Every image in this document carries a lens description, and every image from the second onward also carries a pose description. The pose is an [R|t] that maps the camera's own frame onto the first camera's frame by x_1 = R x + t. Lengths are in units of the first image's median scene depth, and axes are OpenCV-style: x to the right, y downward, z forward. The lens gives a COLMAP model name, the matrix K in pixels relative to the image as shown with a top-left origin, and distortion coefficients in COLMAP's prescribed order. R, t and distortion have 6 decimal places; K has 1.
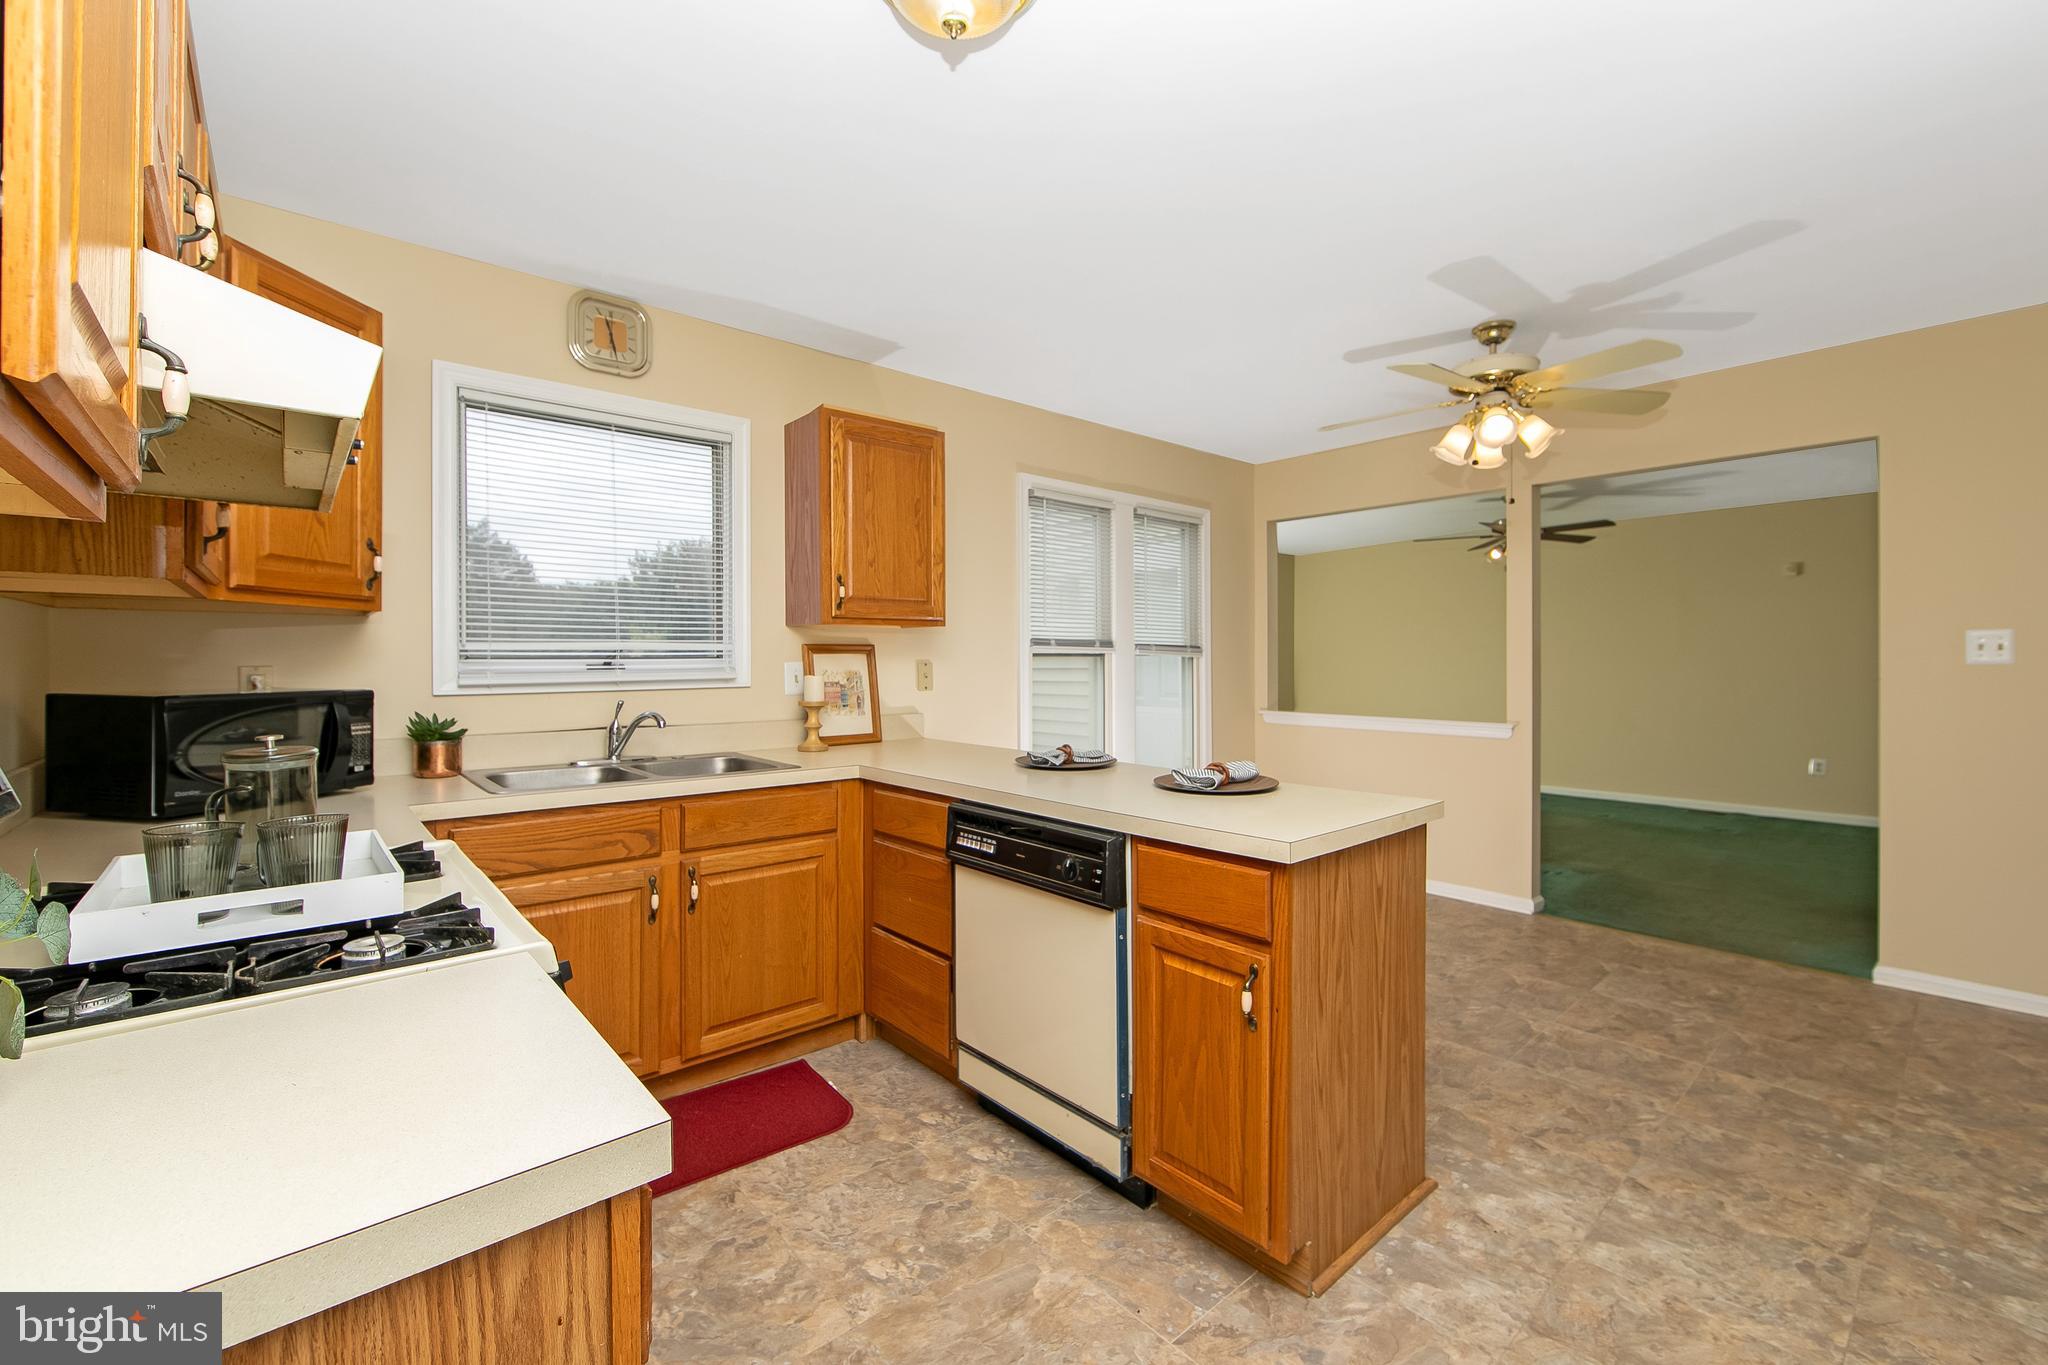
lens RADIAL K [[851.4, 0, 1025.8], [0, 851.4, 665.8], [0, 0, 1]] dist [-0.000695, -0.000199]
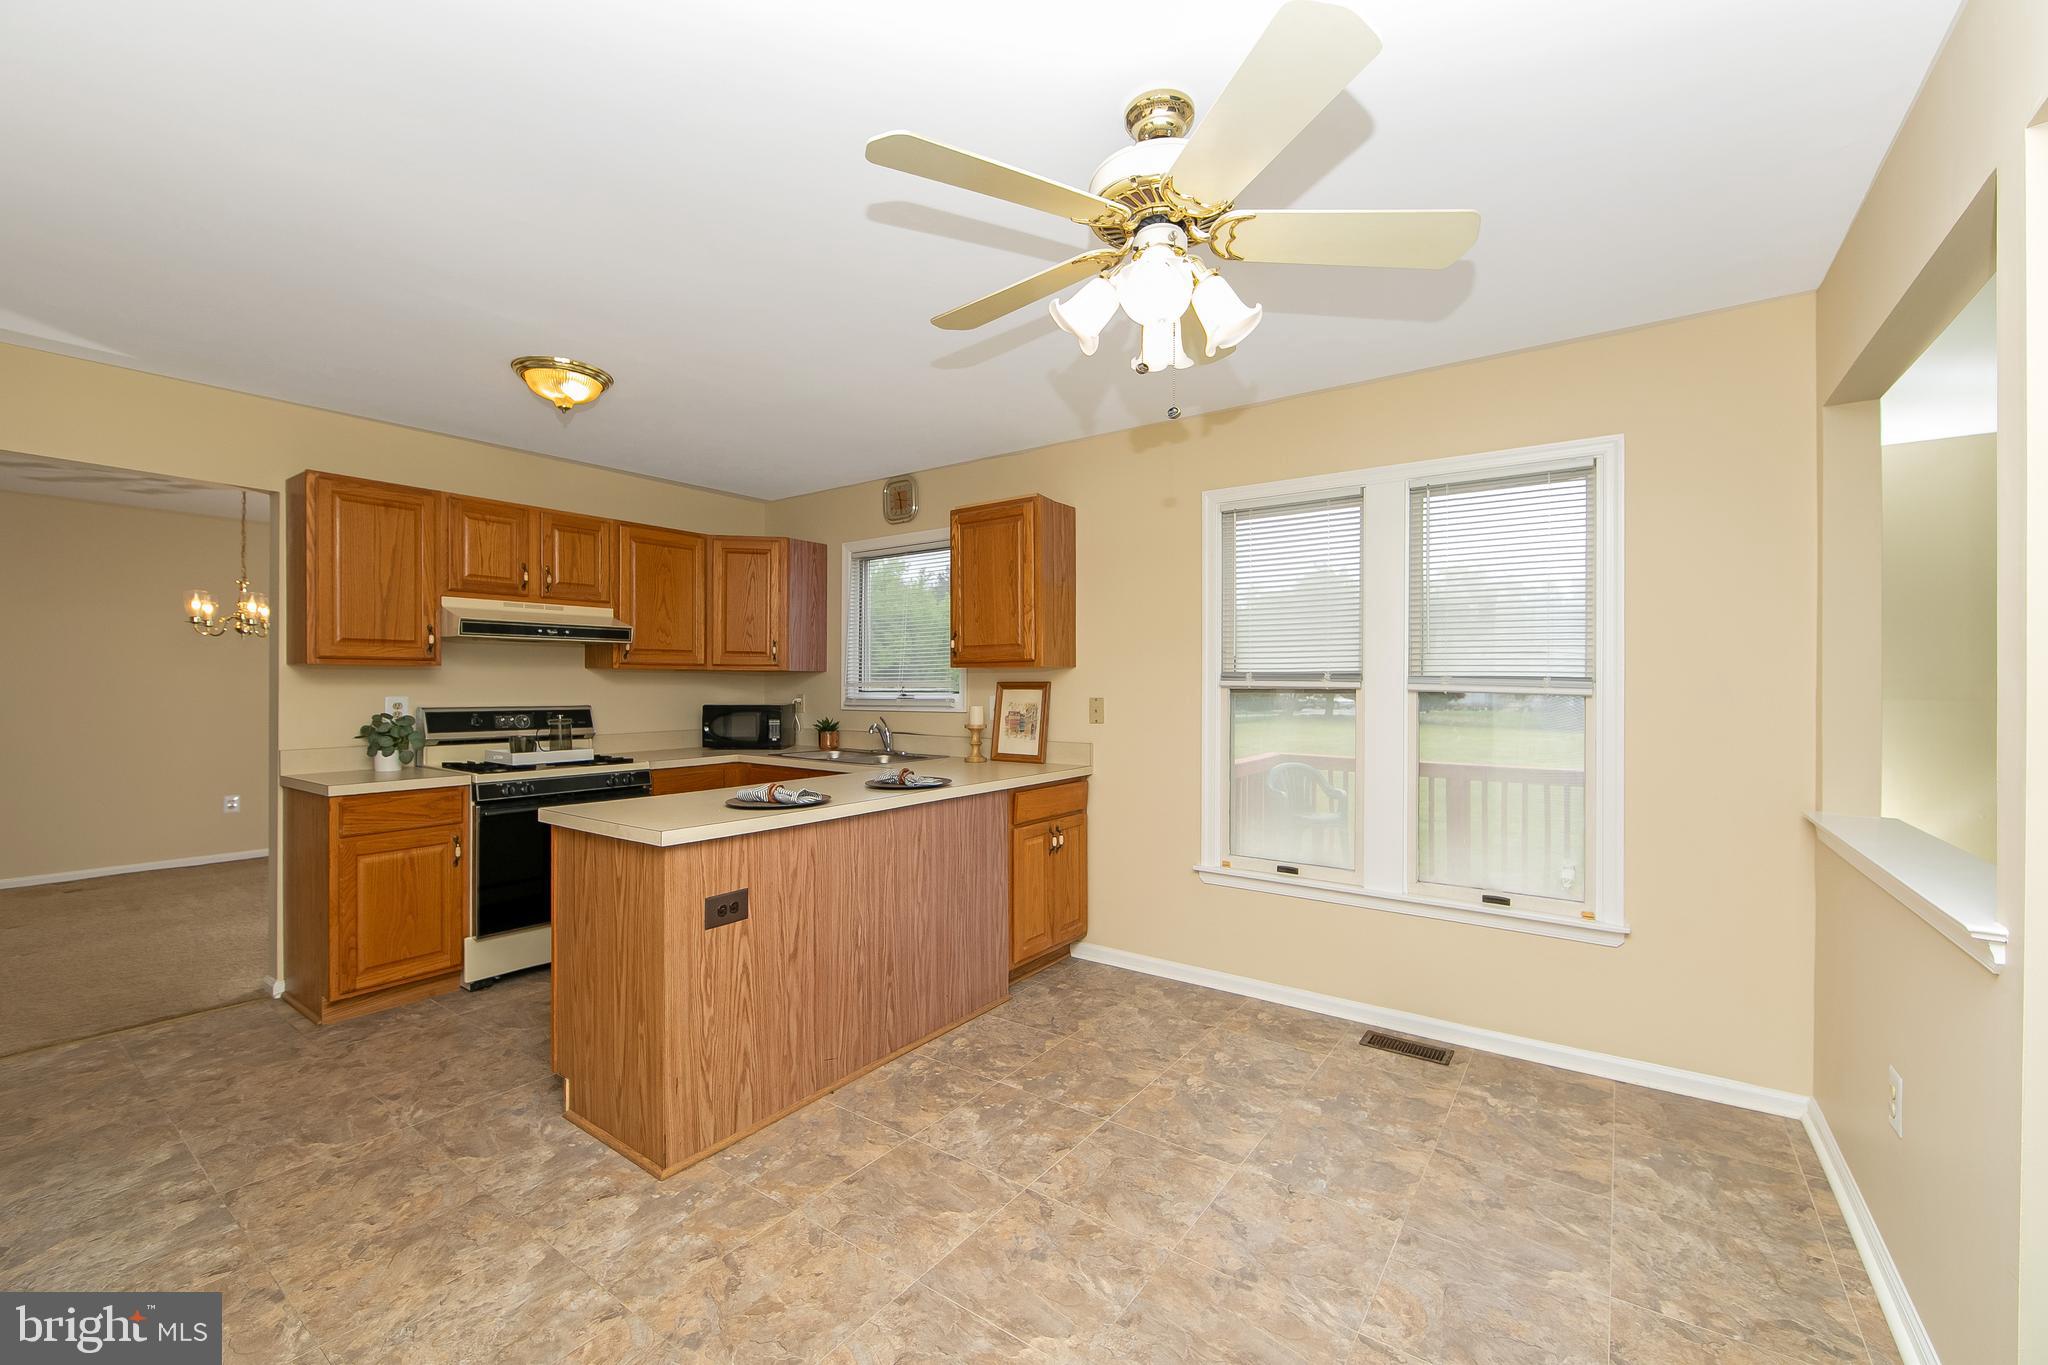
lens RADIAL K [[827.5, 0, 1017.7], [0, 827.5, 687.4], [0, 0, 1]] dist [-0.000796, -0.000511]
pose [[0.214649, 0.003956, -0.976683, 1.059566], [-0.009565, 0.999952, 0.001949, -0.021092], [0.976644, 0.008923, 0.214676, 0.792963]]
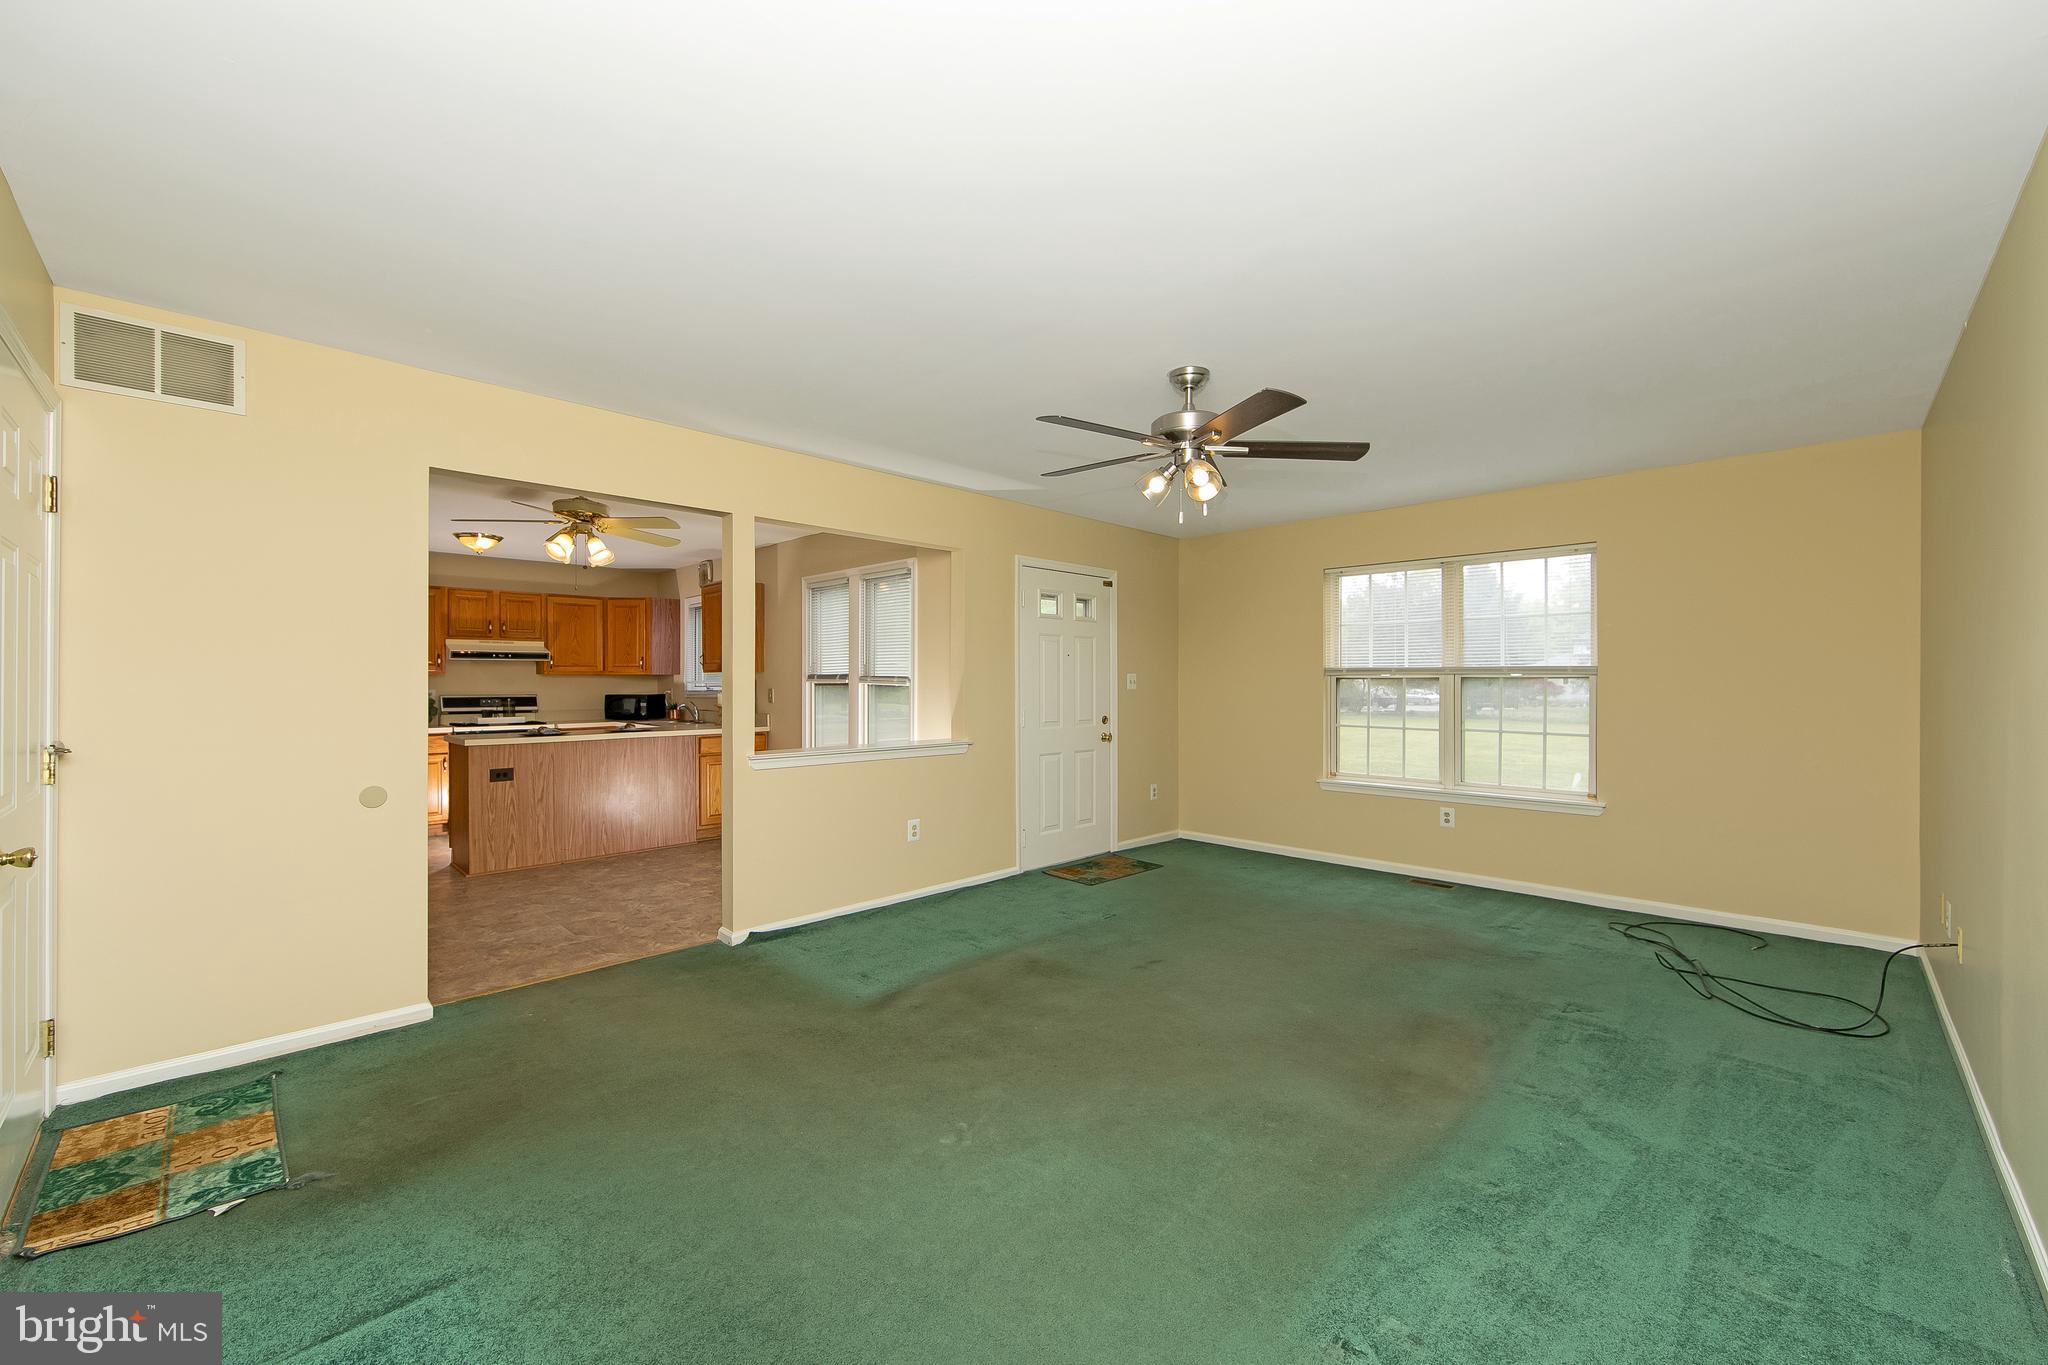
lens RADIAL K [[798.4, 0, 1017.2], [0, 798.4, 680.6], [0, 0, 1]] dist [-0.000521, -0.000111]
pose [[0.059647, -0.002203, -0.998217, 2.089991], [-0.004537, 0.999987, -0.002478, -0.024148], [0.998209, 0.004677, 0.059636, 1.724913]]
